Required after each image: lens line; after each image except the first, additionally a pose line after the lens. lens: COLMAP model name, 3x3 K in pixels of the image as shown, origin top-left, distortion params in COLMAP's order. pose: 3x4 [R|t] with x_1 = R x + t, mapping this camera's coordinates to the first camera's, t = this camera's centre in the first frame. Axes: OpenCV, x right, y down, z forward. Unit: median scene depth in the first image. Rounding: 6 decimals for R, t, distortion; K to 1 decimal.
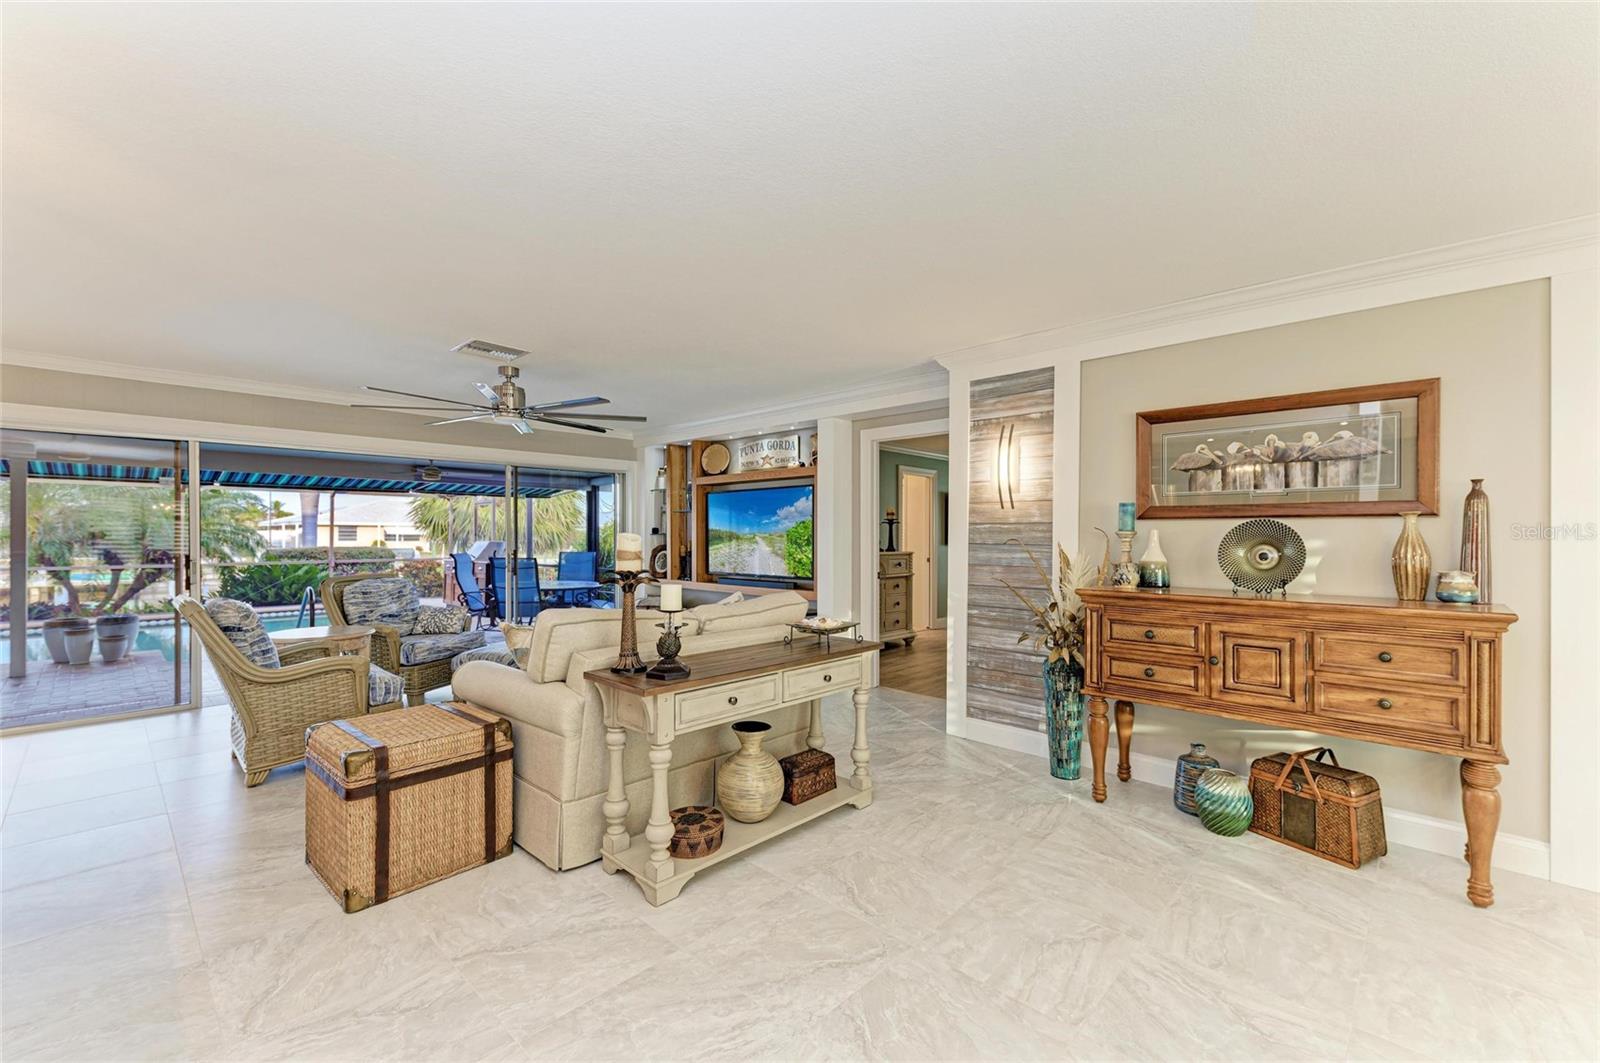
lens RADIAL K [[652.2, 0, 809.5], [0, 652.2, 540.5], [0, 0, 1]] dist [0.012327, 0.000081]
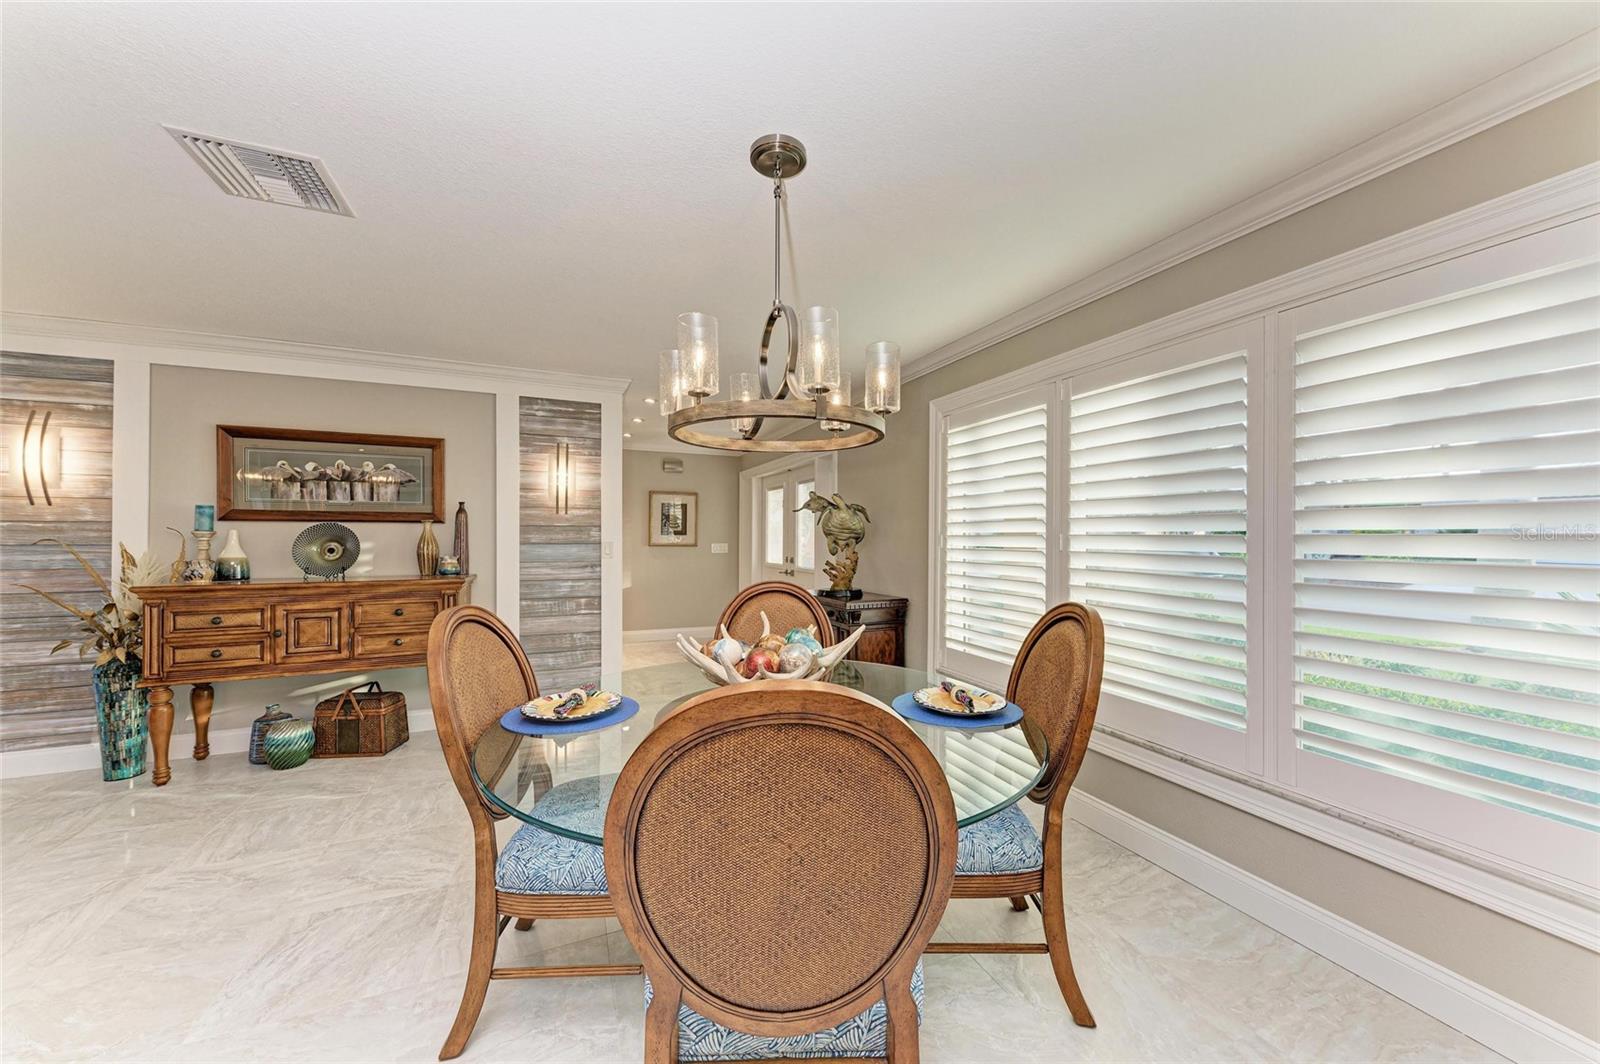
lens RADIAL K [[582.6, 0, 811.6], [0, 582.6, 531.6], [0, 0, 1]] dist [0.014828, -0.004815]
pose [[0.410038, 0.000980, 0.912068, 0.001556], [0.005735, 0.999977, -0.003653, -0.003975], [-0.912051, 0.006728, 0.410022, -0.344572]]
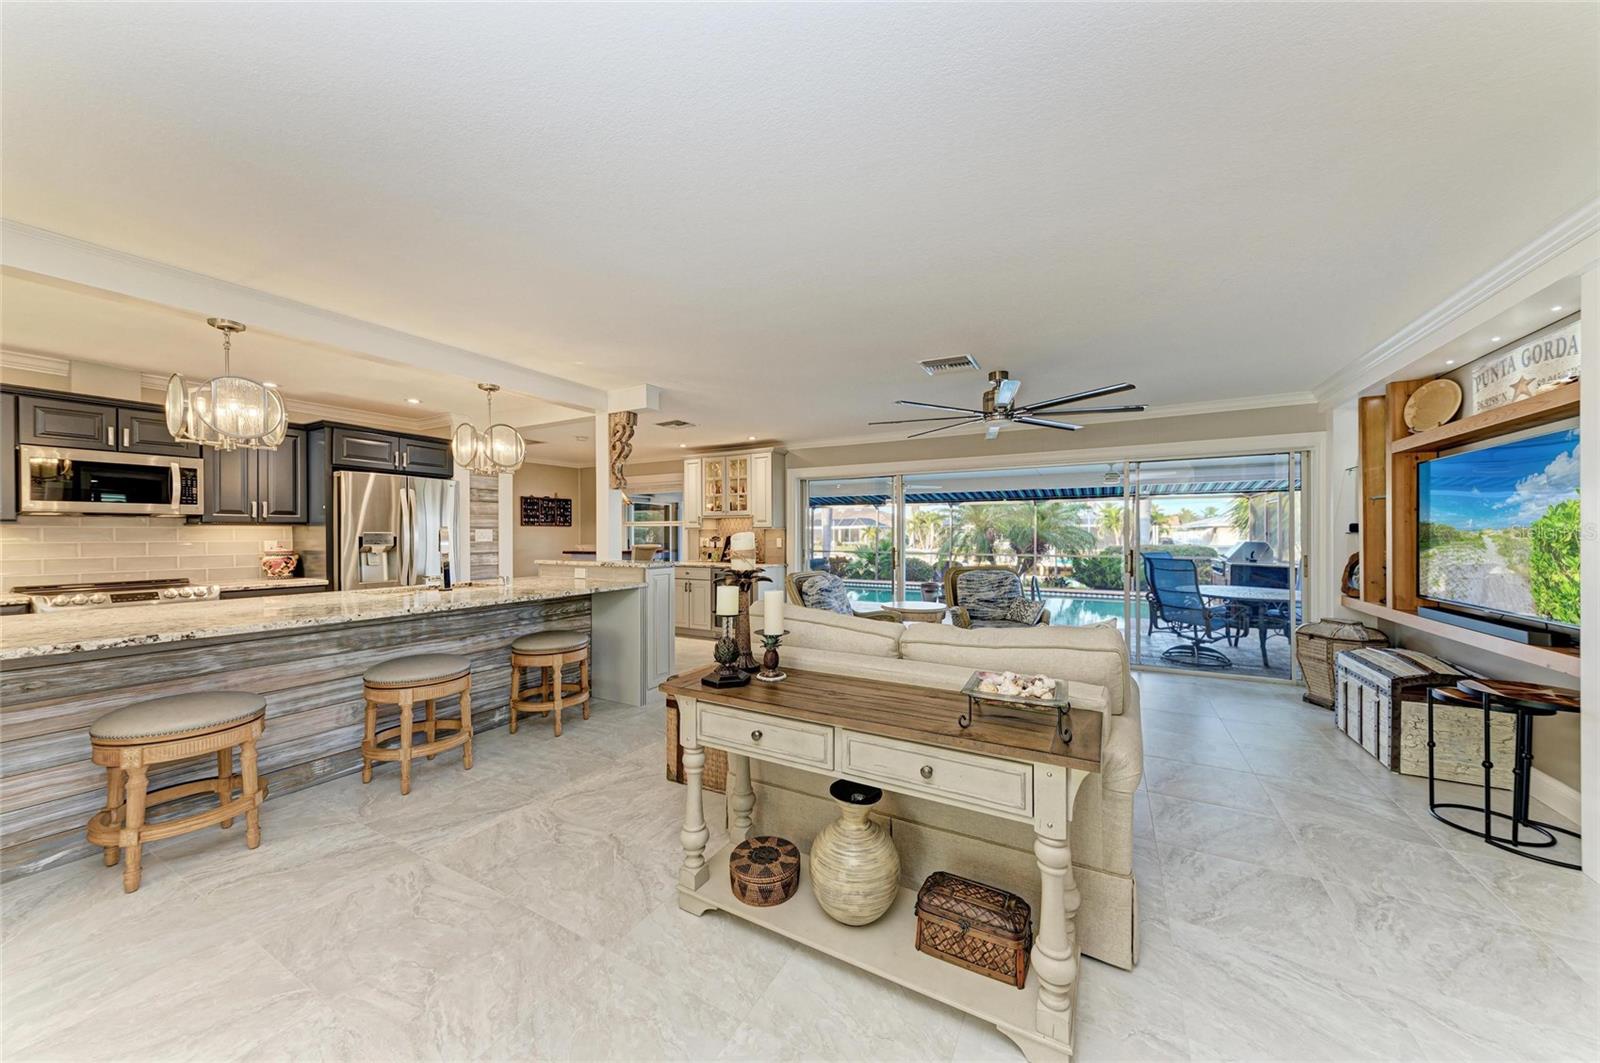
lens RADIAL K [[555.9, 0, 806.8], [0, 555.9, 535.4], [0, 0, 1]] dist [0.009016, 0.000013]
pose [[0.248724, 0.000196, -0.968574, 0.434412], [-0.006460, 0.999978, -0.001457, -0.004609], [0.968553, 0.006620, 0.248720, 0.665328]]
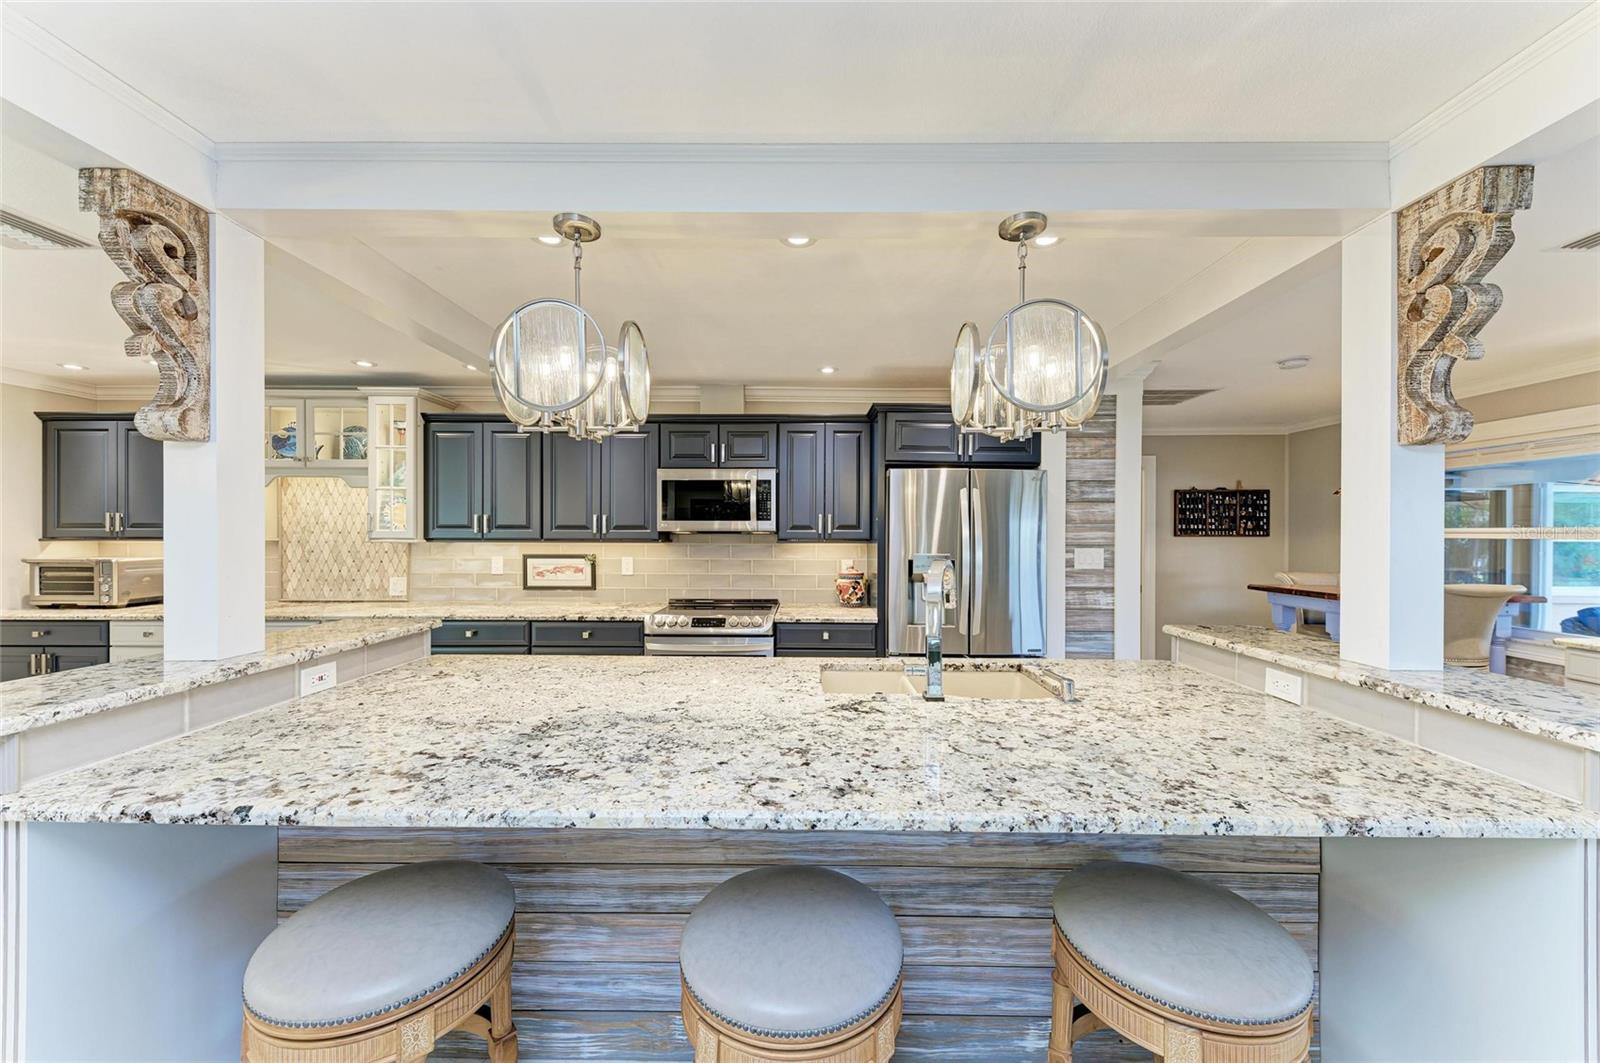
lens RADIAL K [[582.6, 0, 799.6], [0, 582.6, 533.7], [0, 0, 1]] dist [0.014828, -0.004815]
pose [[-0.737609, -0.004822, -0.675211, -0.345089], [-0.011753, 0.999915, 0.005699, -0.045209], [0.675126, 0.012139, -0.737602, 0.561997]]
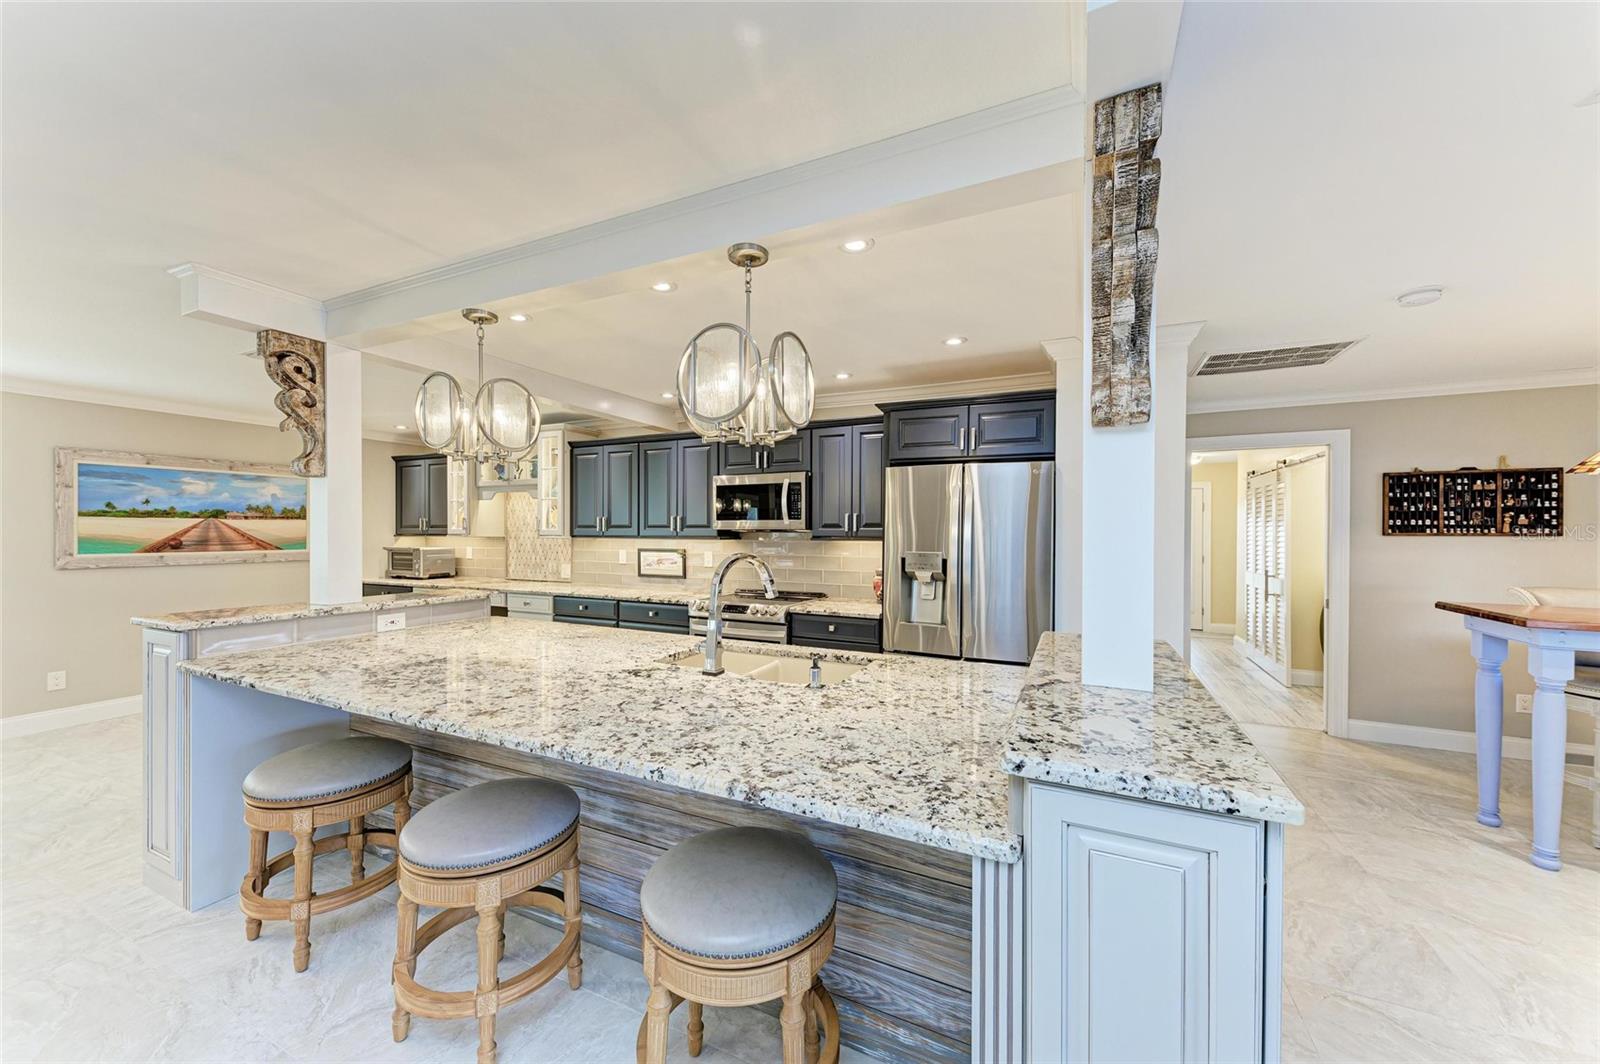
lens RADIAL K [[582.6, 0, 800.6], [0, 582.6, 535.1], [0, 0, 1]] dist [0.014828, -0.004815]
pose [[-0.952539, -0.004209, -0.304386, -0.689947], [-0.008792, 0.999868, 0.013688, -0.047733], [0.304288, 0.015714, -0.952450, 0.857760]]
